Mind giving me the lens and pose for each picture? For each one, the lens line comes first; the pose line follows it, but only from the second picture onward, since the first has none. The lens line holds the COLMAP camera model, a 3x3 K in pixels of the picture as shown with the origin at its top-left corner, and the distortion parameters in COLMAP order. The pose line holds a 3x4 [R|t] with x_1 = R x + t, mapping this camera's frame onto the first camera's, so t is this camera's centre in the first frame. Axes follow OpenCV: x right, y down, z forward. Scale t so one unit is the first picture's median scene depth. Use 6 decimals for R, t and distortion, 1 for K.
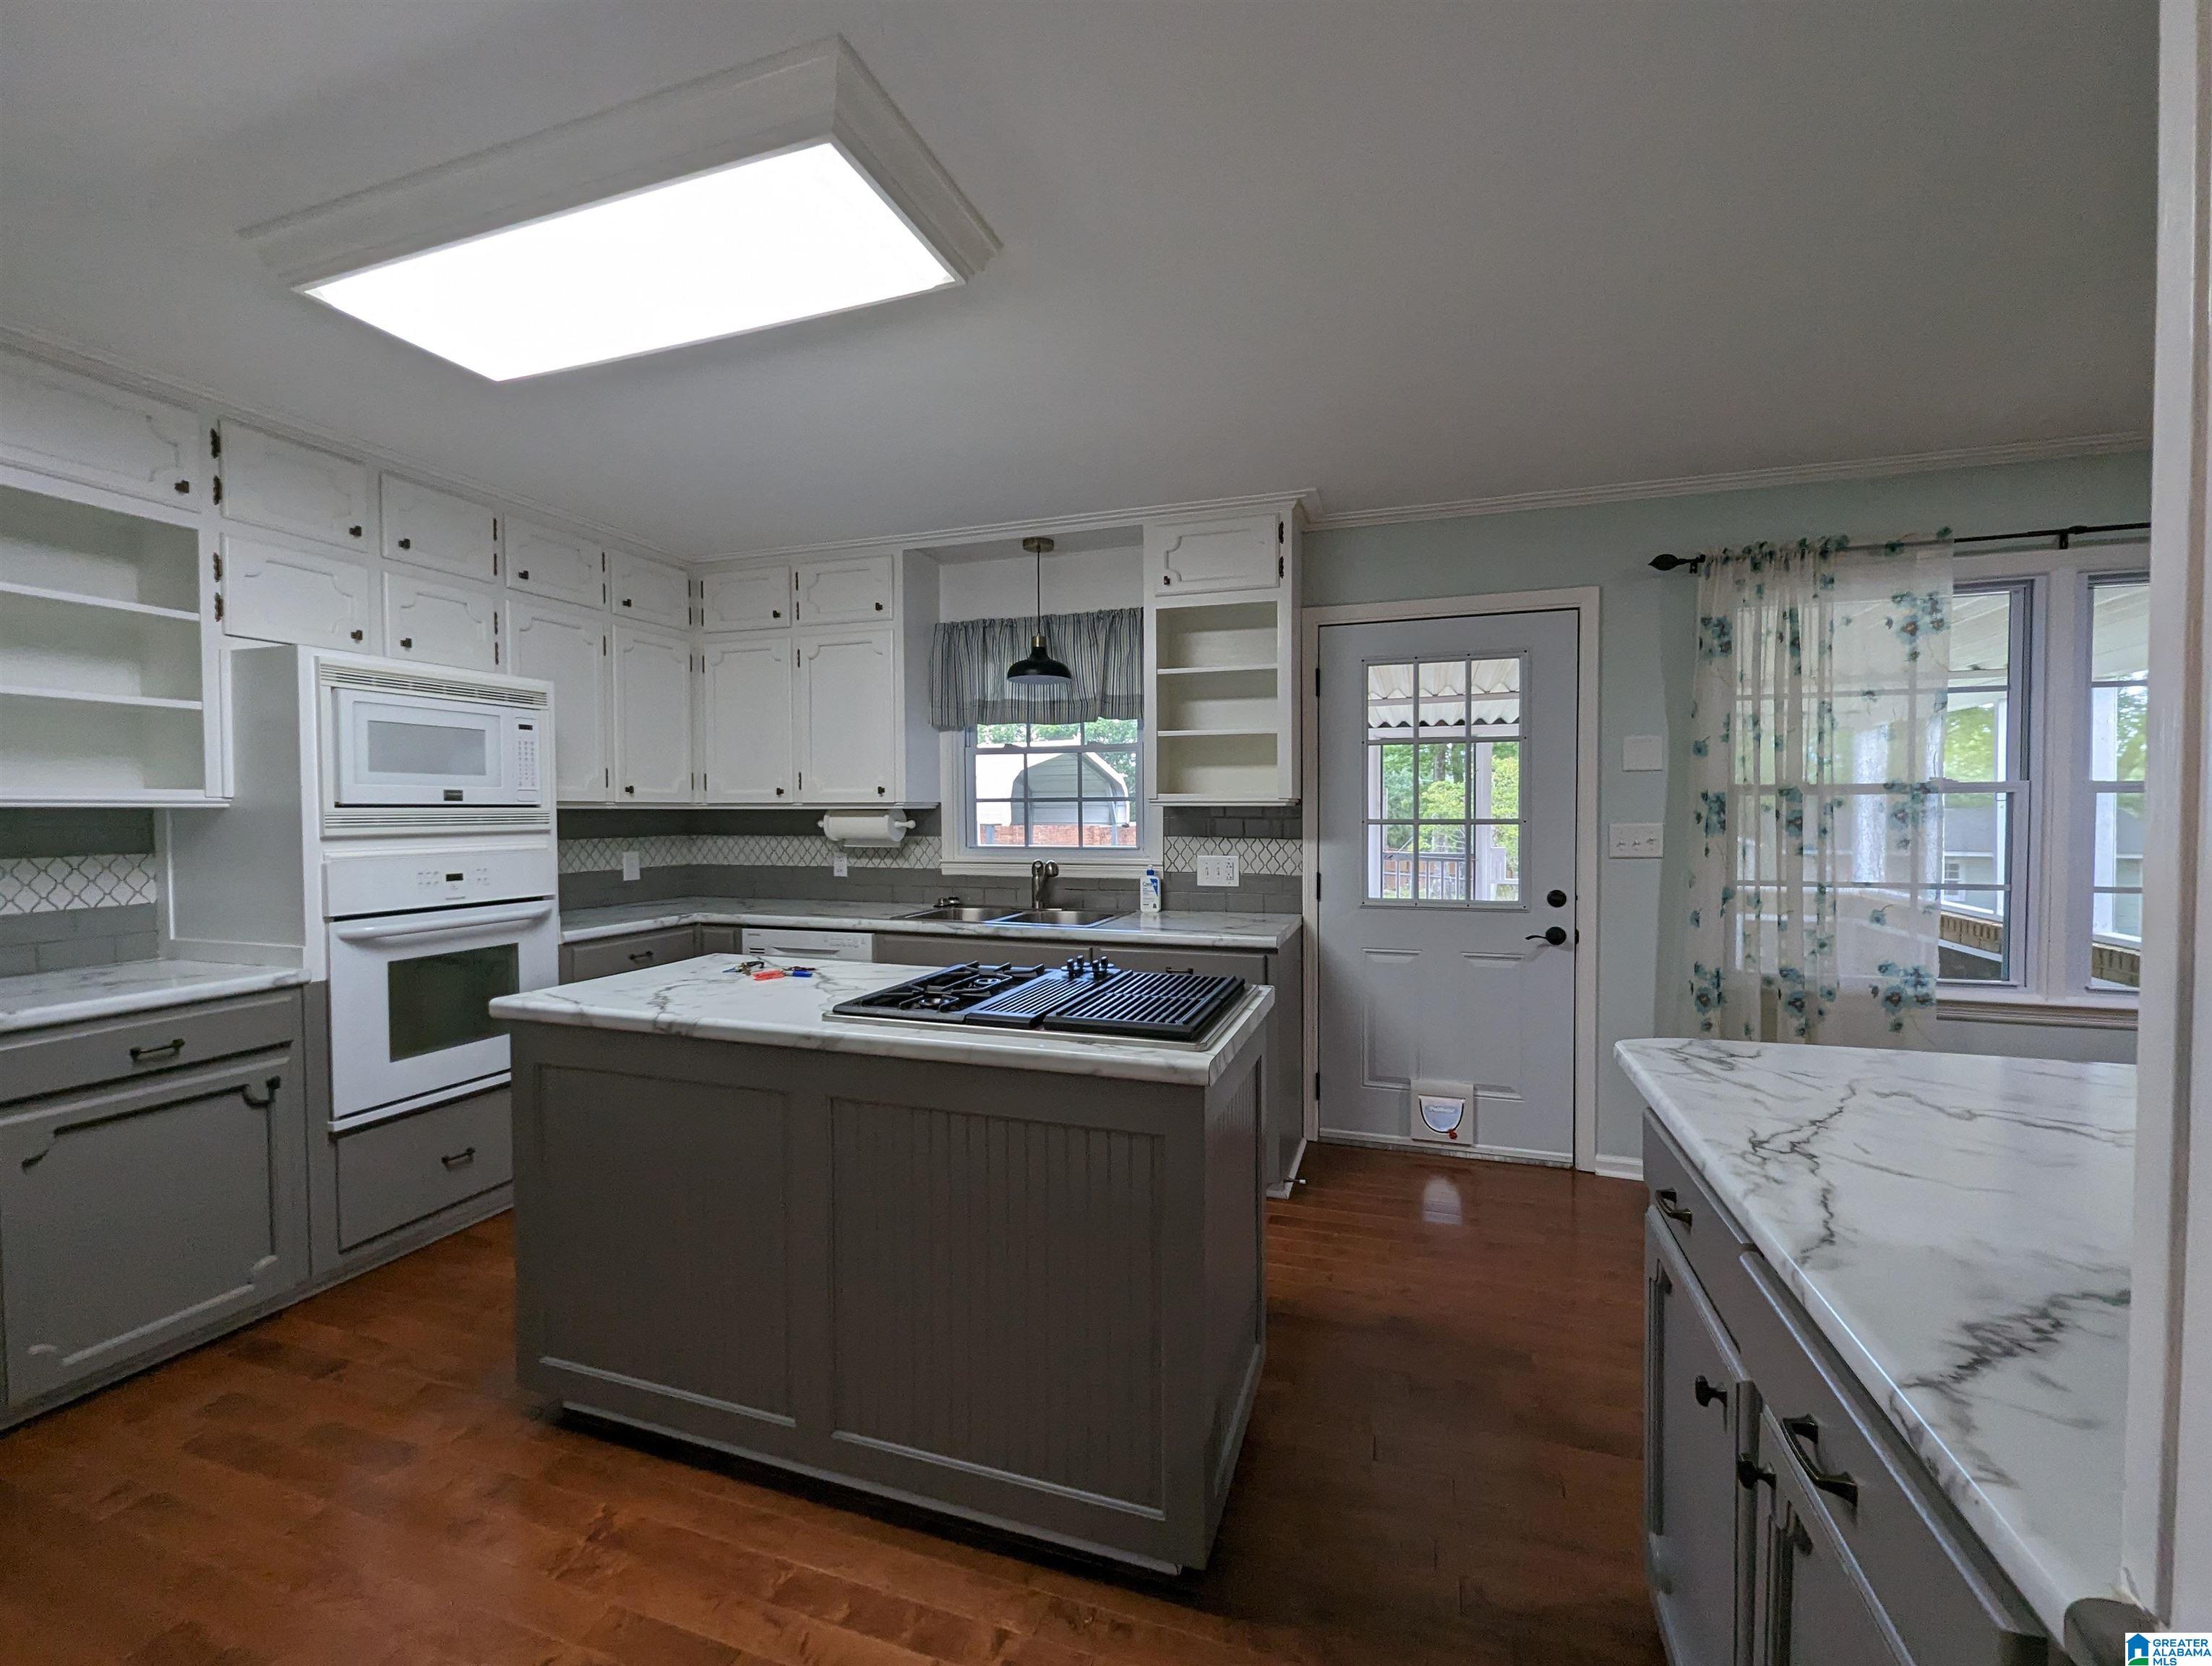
lens RADIAL K [[912.7, 0, 1105.1], [0, 912.7, 834.3], [0, 0, 1]] dist [-0.004368, 0.000826]
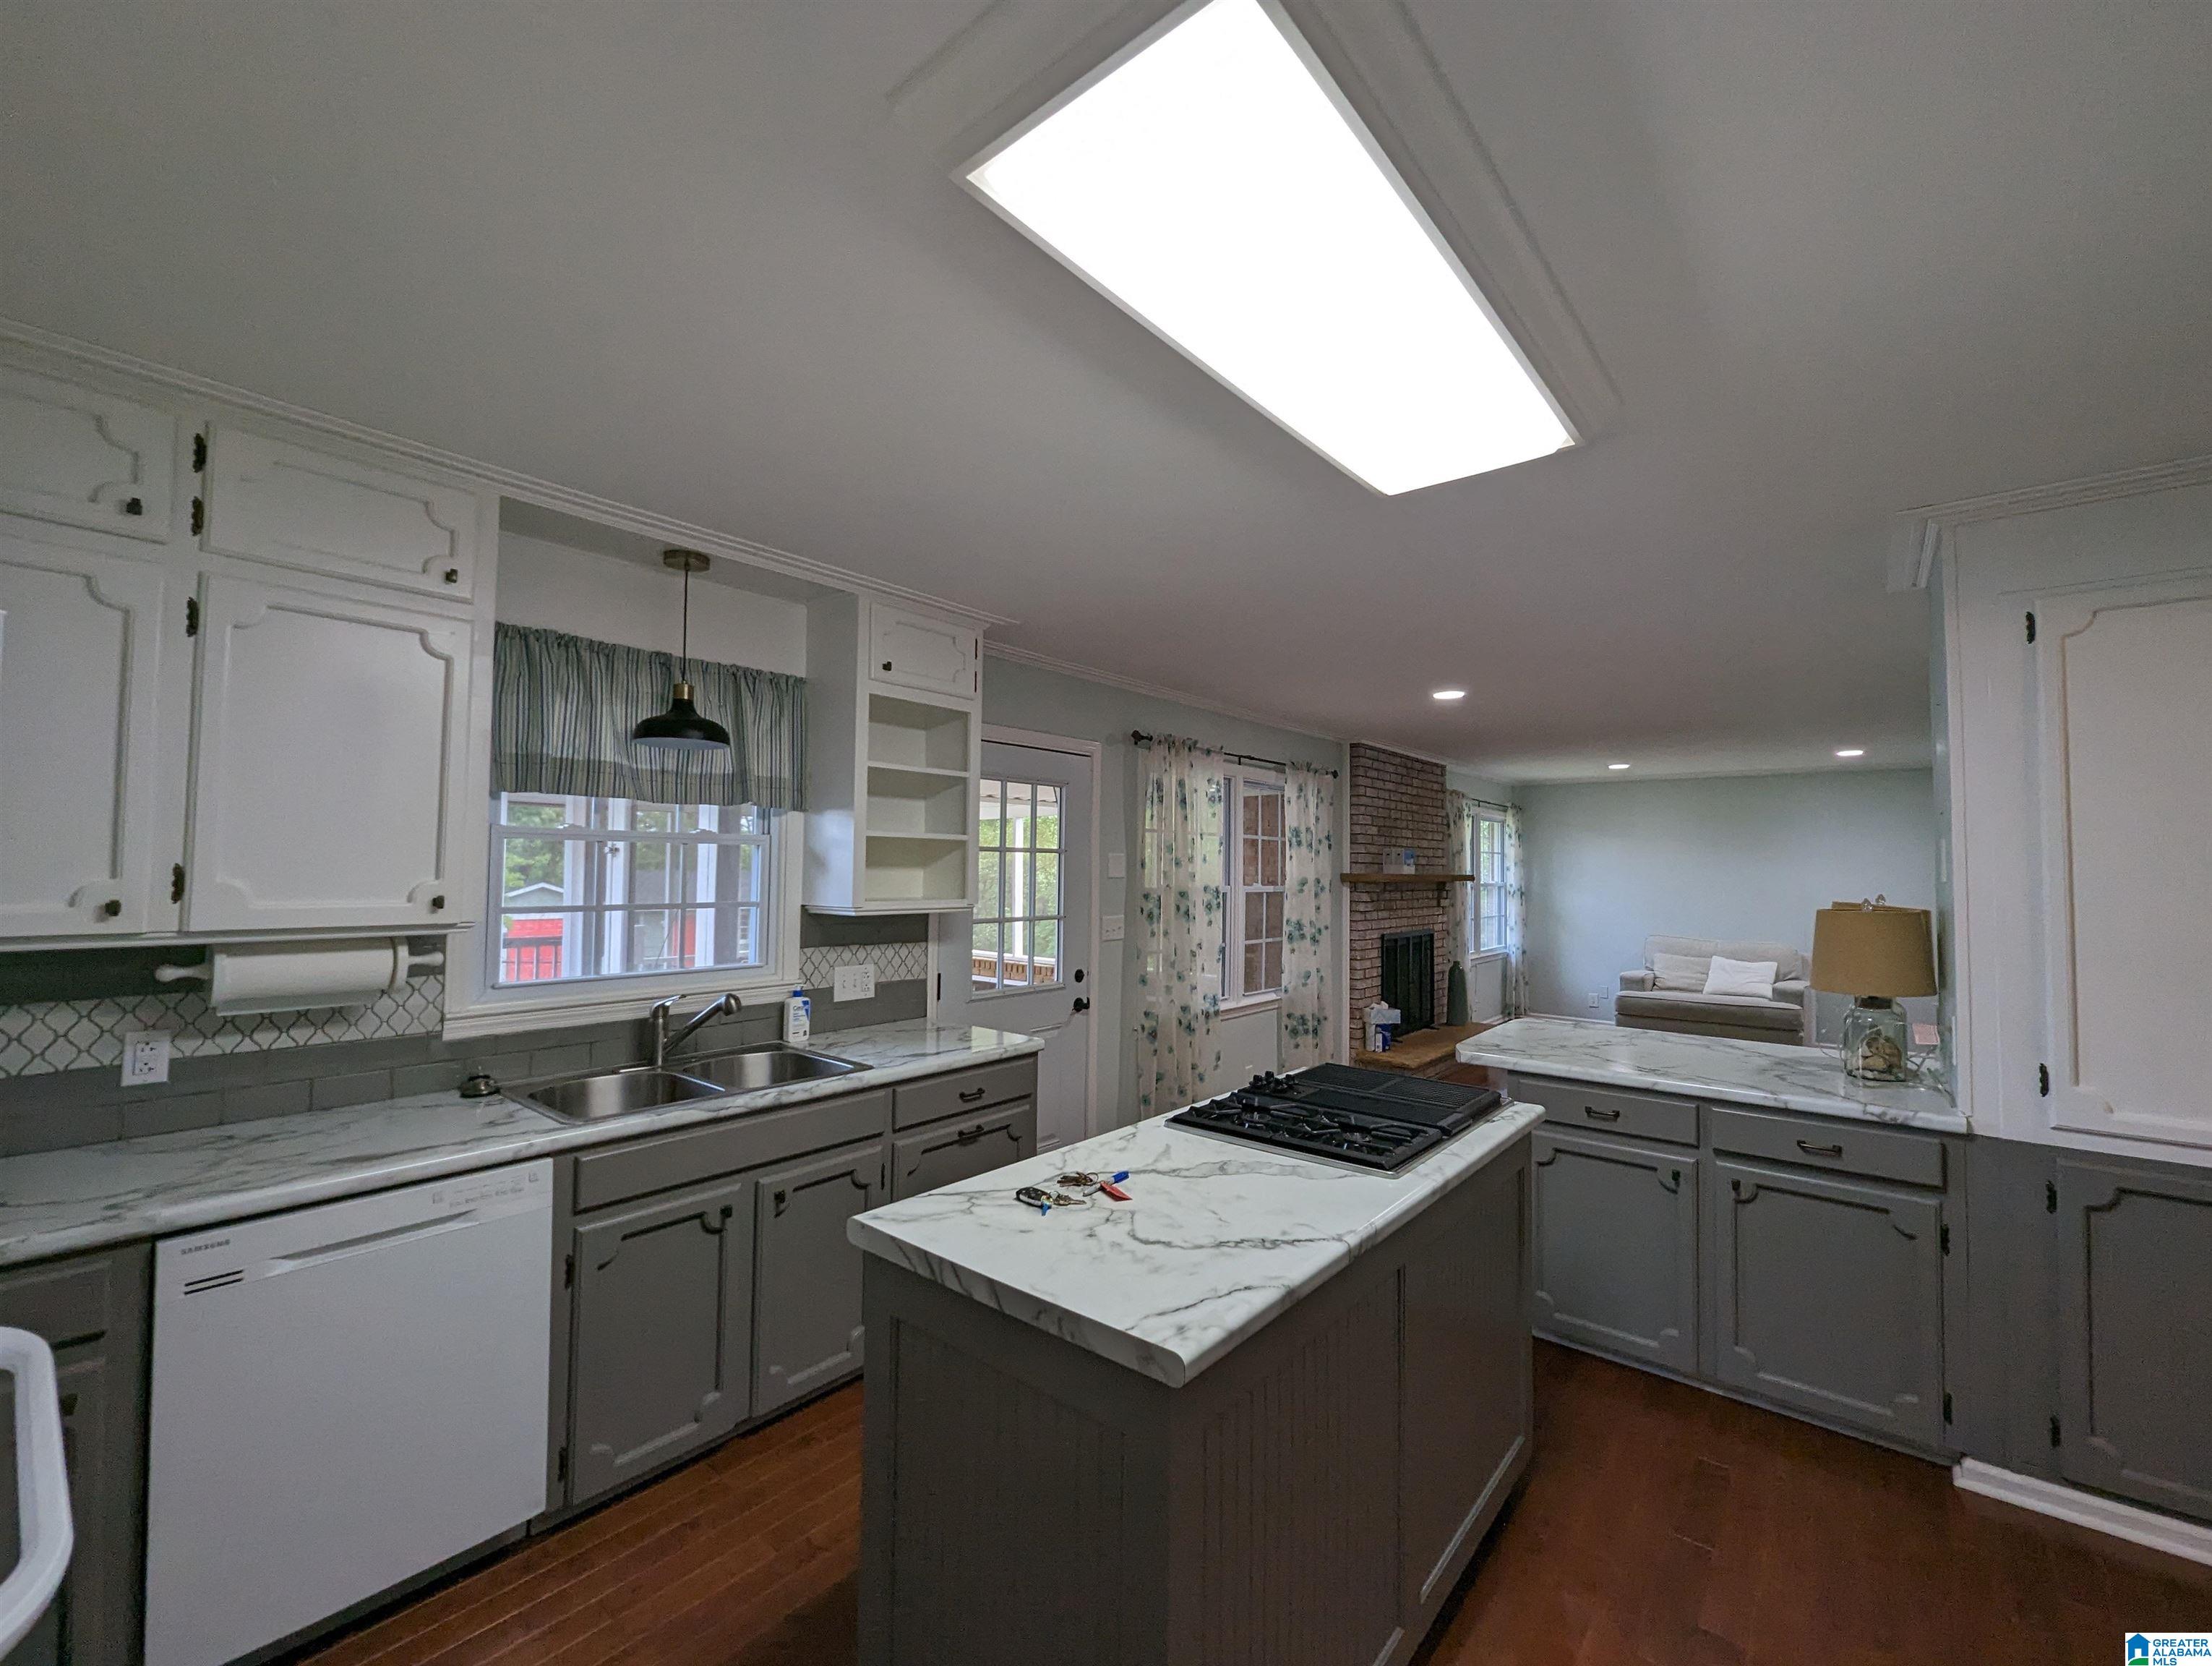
lens RADIAL K [[912.7, 0, 1115.0], [0, 912.7, 840.6], [0, 0, 1]] dist [-0.004368, 0.000826]
pose [[0.359215, 0.036348, 0.932547, -0.632978], [0.015757, 0.998863, -0.045003, -0.055831], [-0.933122, 0.030860, 0.358234, 0.431563]]
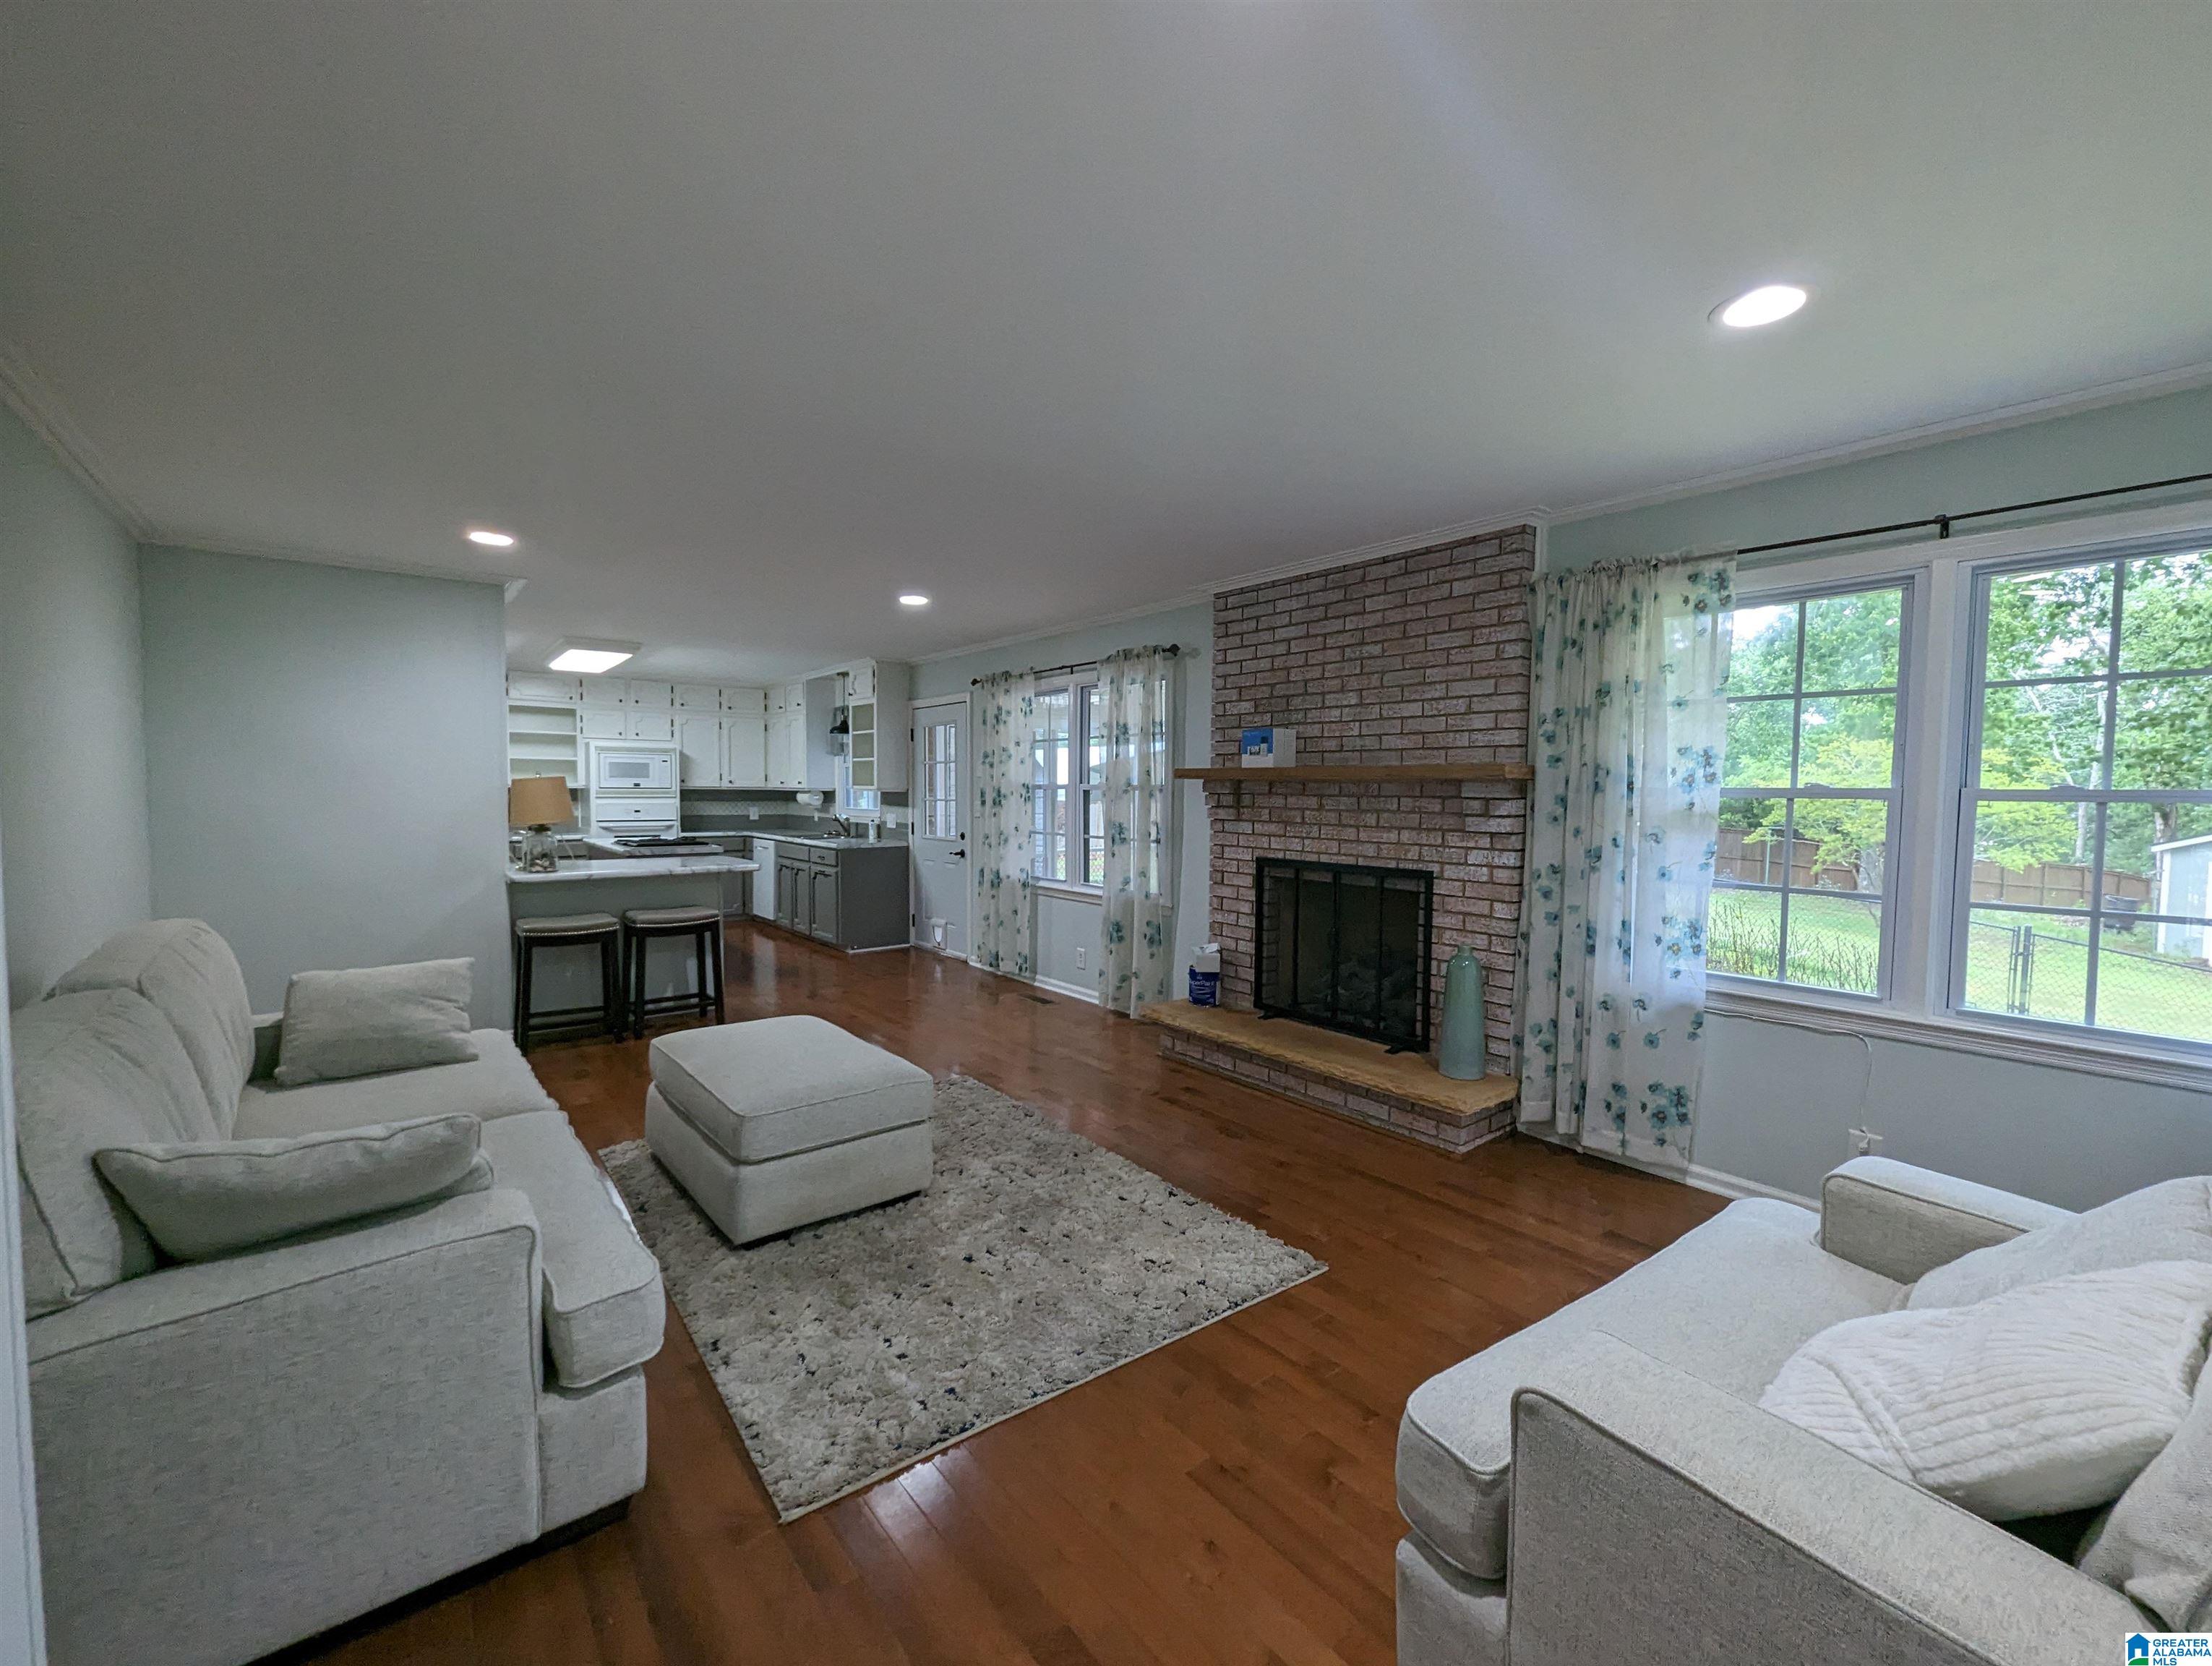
lens RADIAL K [[912.7, 0, 1117.7], [0, 912.7, 832.5], [0, 0, 1]] dist [-0.004368, 0.000826]
pose [[0.846924, 0.036421, -0.530465, 1.754369], [-0.029631, 0.999334, 0.021304, 0.004562], [0.530887, -0.002325, 0.847439, -0.574540]]
